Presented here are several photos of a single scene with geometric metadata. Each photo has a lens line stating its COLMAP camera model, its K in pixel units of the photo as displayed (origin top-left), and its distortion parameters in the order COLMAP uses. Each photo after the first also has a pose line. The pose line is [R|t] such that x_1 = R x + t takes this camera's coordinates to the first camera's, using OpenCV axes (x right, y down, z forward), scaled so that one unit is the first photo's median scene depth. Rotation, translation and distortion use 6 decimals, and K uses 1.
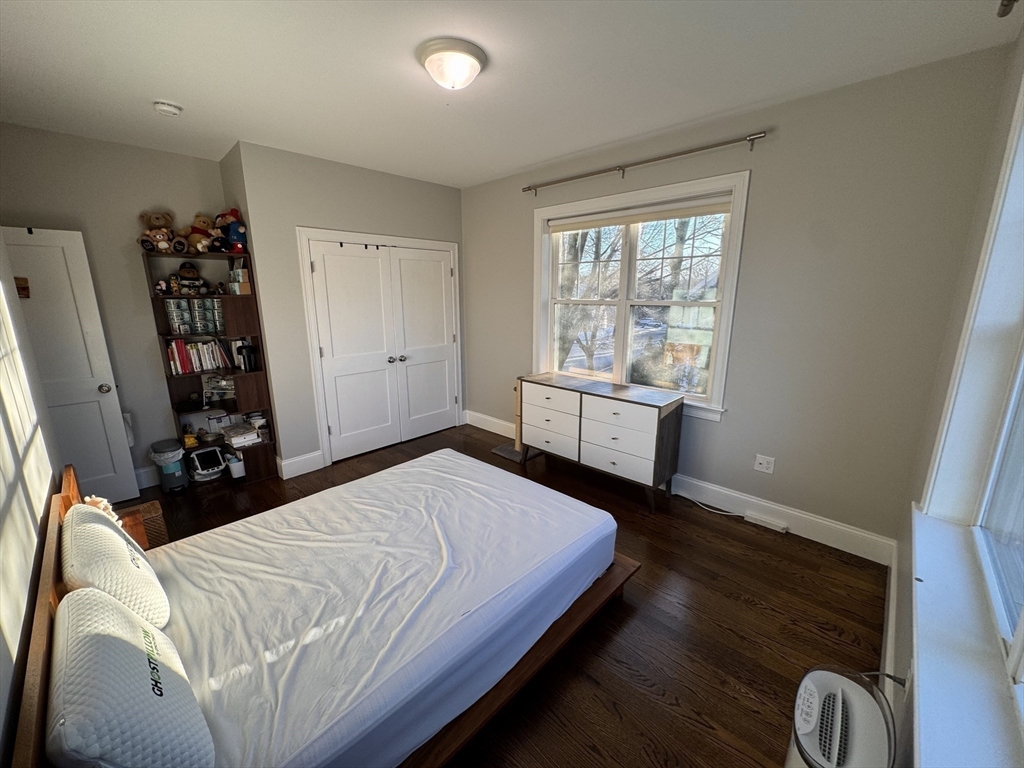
lens RADIAL K [[407.1, 0, 508.7], [0, 407.1, 382.8], [0, 0, 1]] dist [-0.001429, 0.000043]
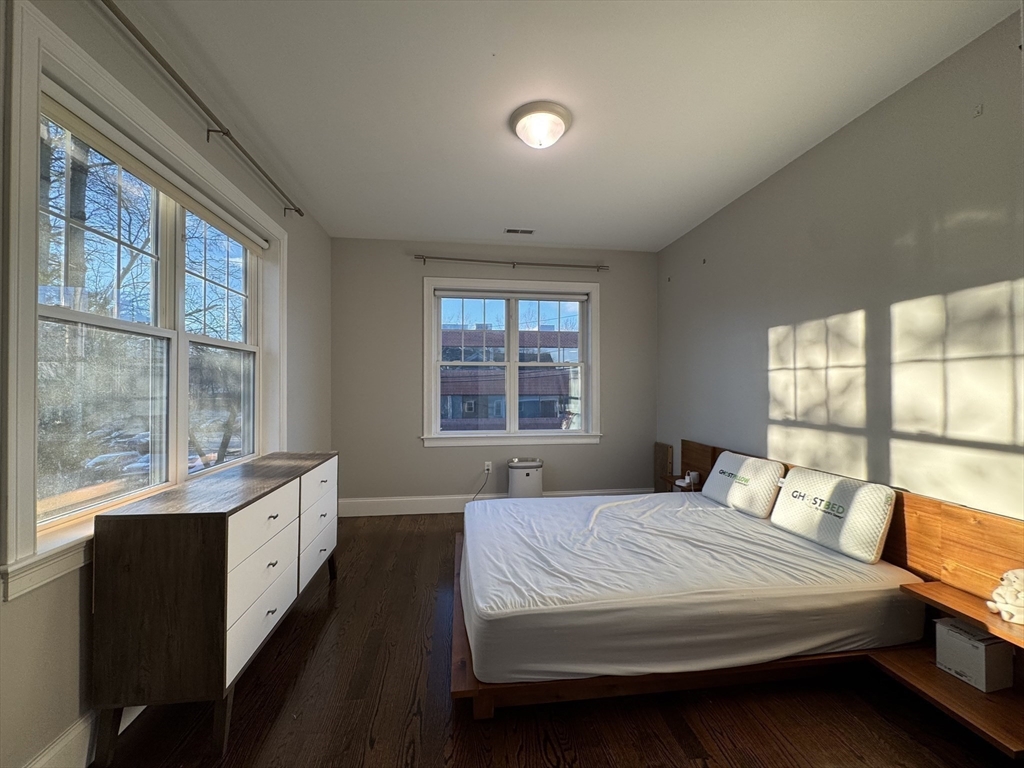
lens RADIAL K [[407.1, 0, 511.4], [0, 407.1, 383.0], [0, 0, 1]] dist [-0.001429, 0.000043]
pose [[-0.783160, 0.007618, 0.621774, -0.646417], [0.138133, 0.977072, 0.162015, -0.237158], [-0.606284, 0.212771, -0.766256, 1.729584]]
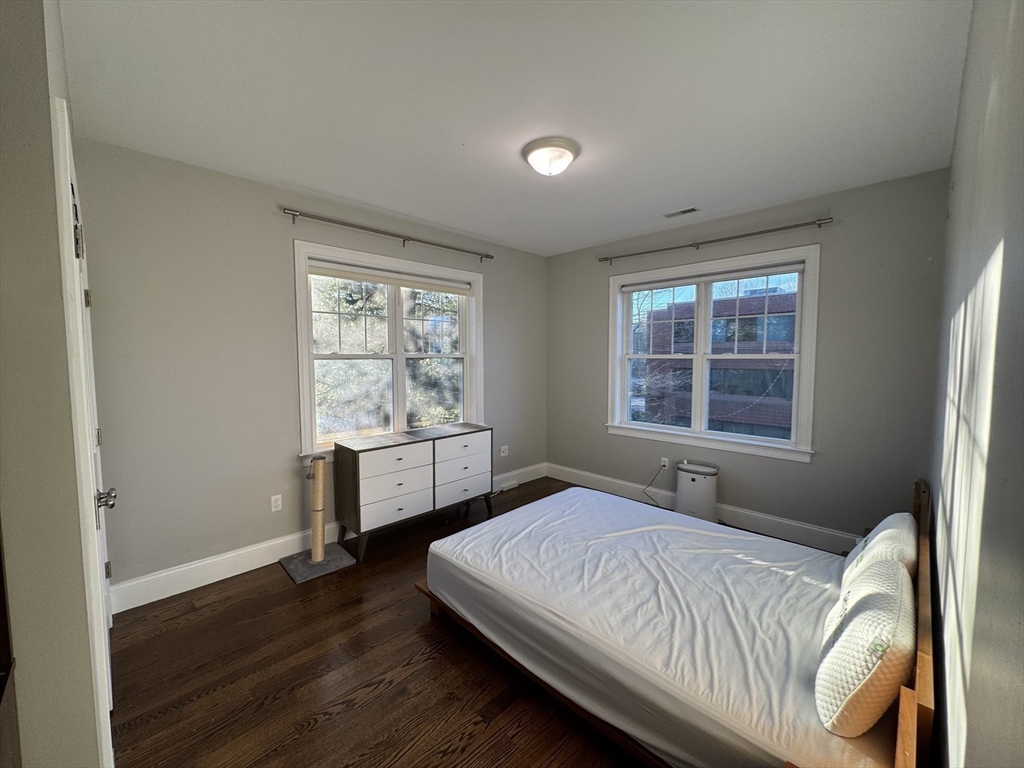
lens RADIAL K [[407.1, 0, 512.6], [0, 407.1, 382.9], [0, 0, 1]] dist [-0.001429, 0.000043]
pose [[0.014184, -0.062619, 0.997937, -1.171538], [0.221060, 0.973537, 0.057947, -0.183446], [-0.975157, 0.219782, 0.027651, 1.026889]]
